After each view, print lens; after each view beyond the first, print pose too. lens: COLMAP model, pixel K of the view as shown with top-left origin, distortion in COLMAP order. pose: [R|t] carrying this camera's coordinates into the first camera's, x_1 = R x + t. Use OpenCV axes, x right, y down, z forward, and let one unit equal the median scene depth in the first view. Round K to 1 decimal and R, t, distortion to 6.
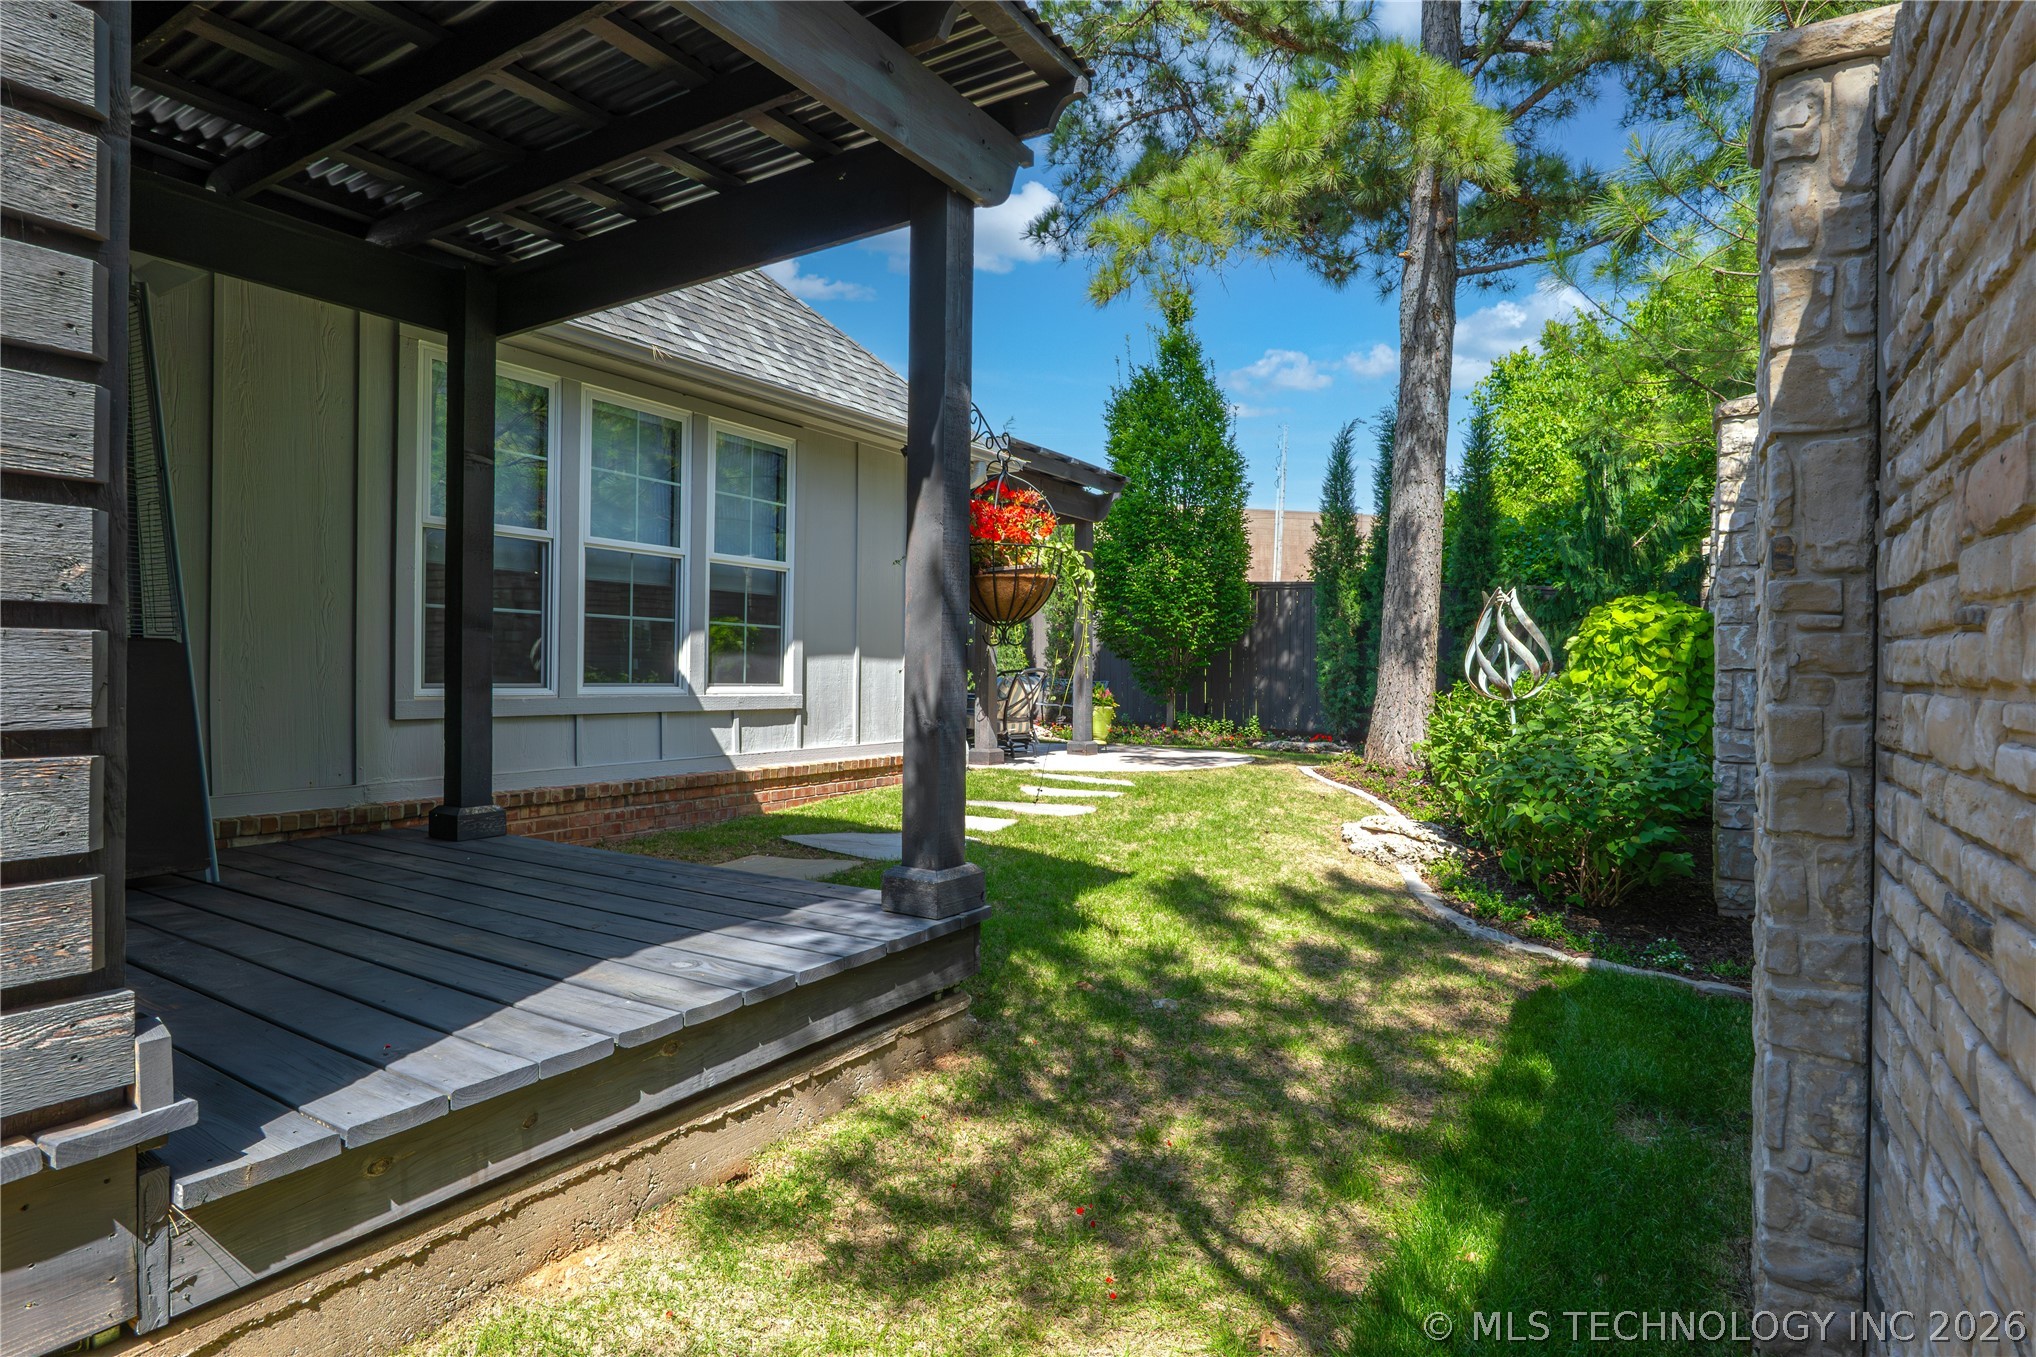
lens RADIAL K [[1076.9, 0, 1025.1], [0, 1076.9, 679.2], [0, 0, 1]] dist [-0.023926, 0.013198]
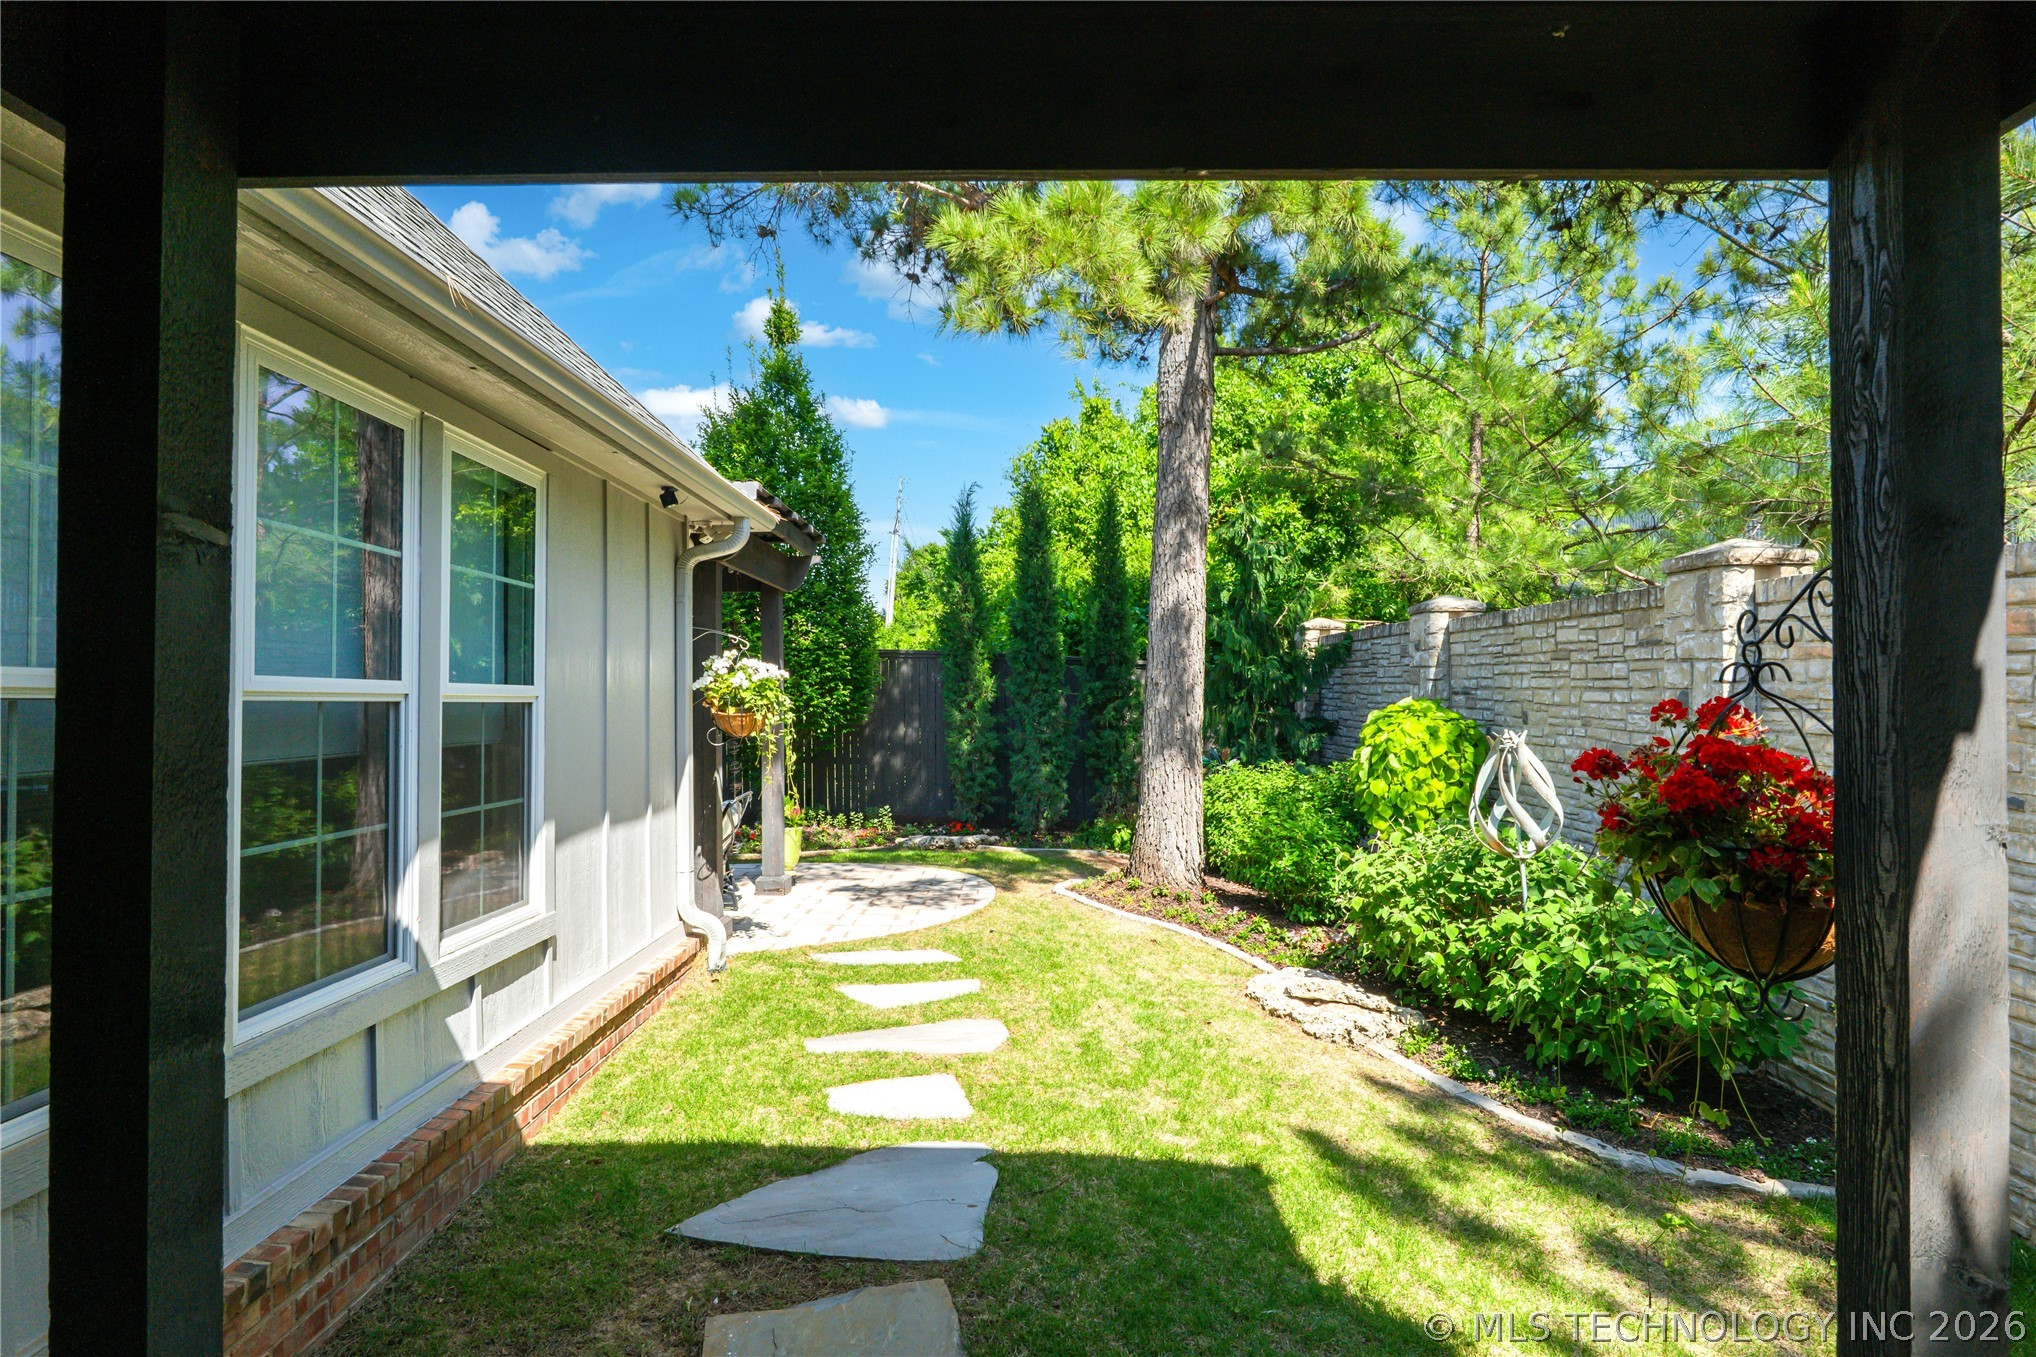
lens RADIAL K [[1076.8, 0, 1008.5], [0, 1076.8, 672.7], [0, 0, 1]] dist [-0.000153, 0.000374]
pose [[0.844940, -0.001353, 0.534860, -0.316218], [0.016016, 0.999612, -0.022772, -0.097924], [-0.534622, 0.027807, 0.844634, 0.383514]]
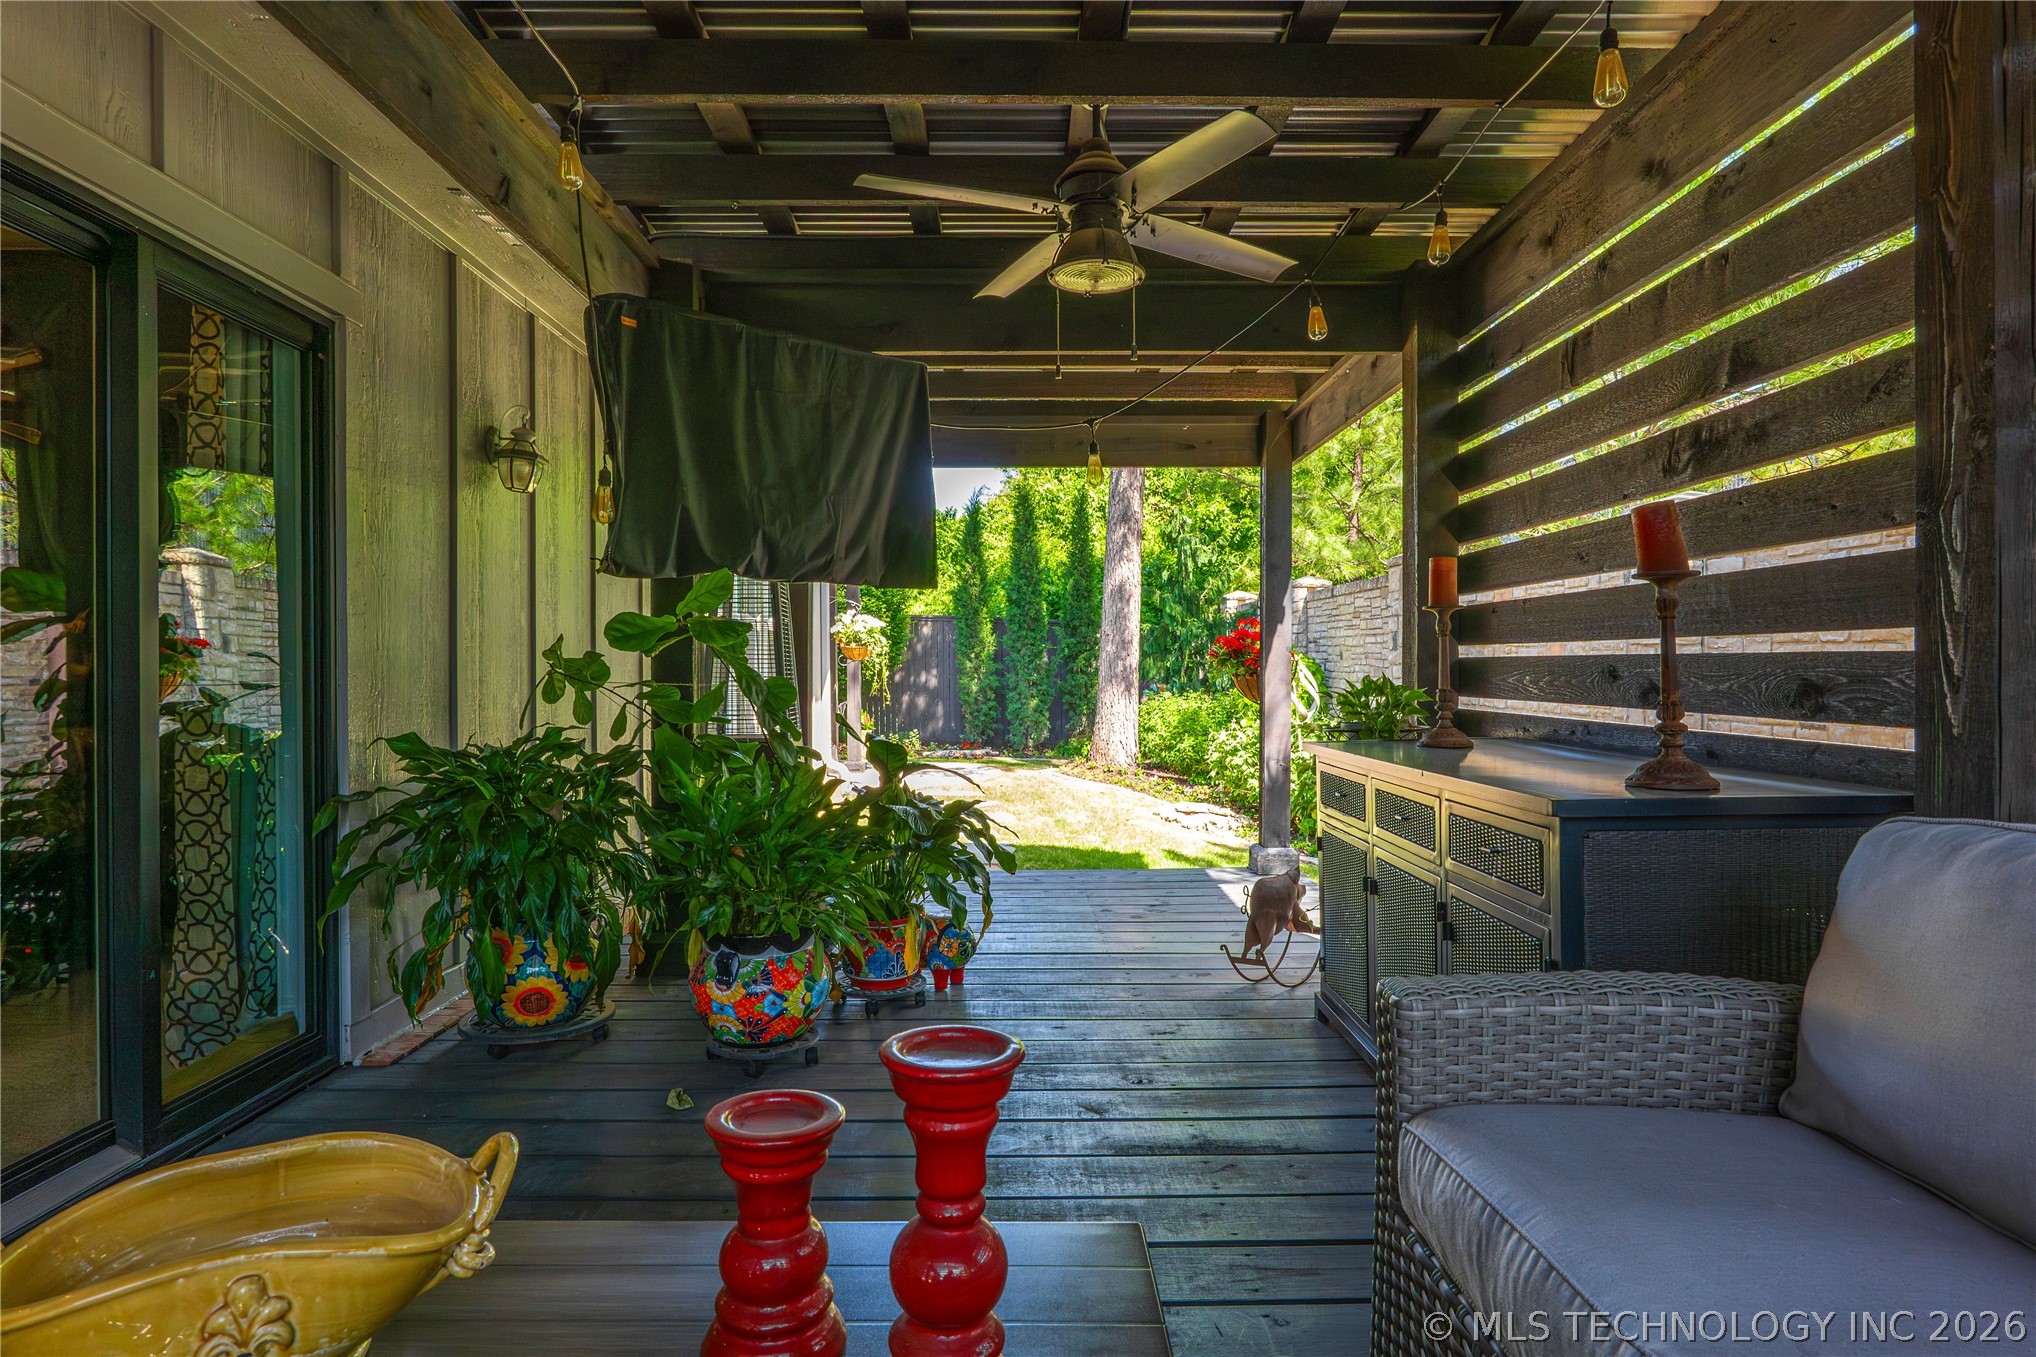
lens RADIAL K [[1076.9, 0, 1025.1], [0, 1076.9, 679.2], [0, 0, 1]] dist [-0.023926, 0.013198]
pose [[0.827868, -0.019334, 0.560590, -0.642631], [0.017173, 0.999811, 0.009120, -0.057610], [-0.560660, 0.002077, 0.828043, -0.078127]]
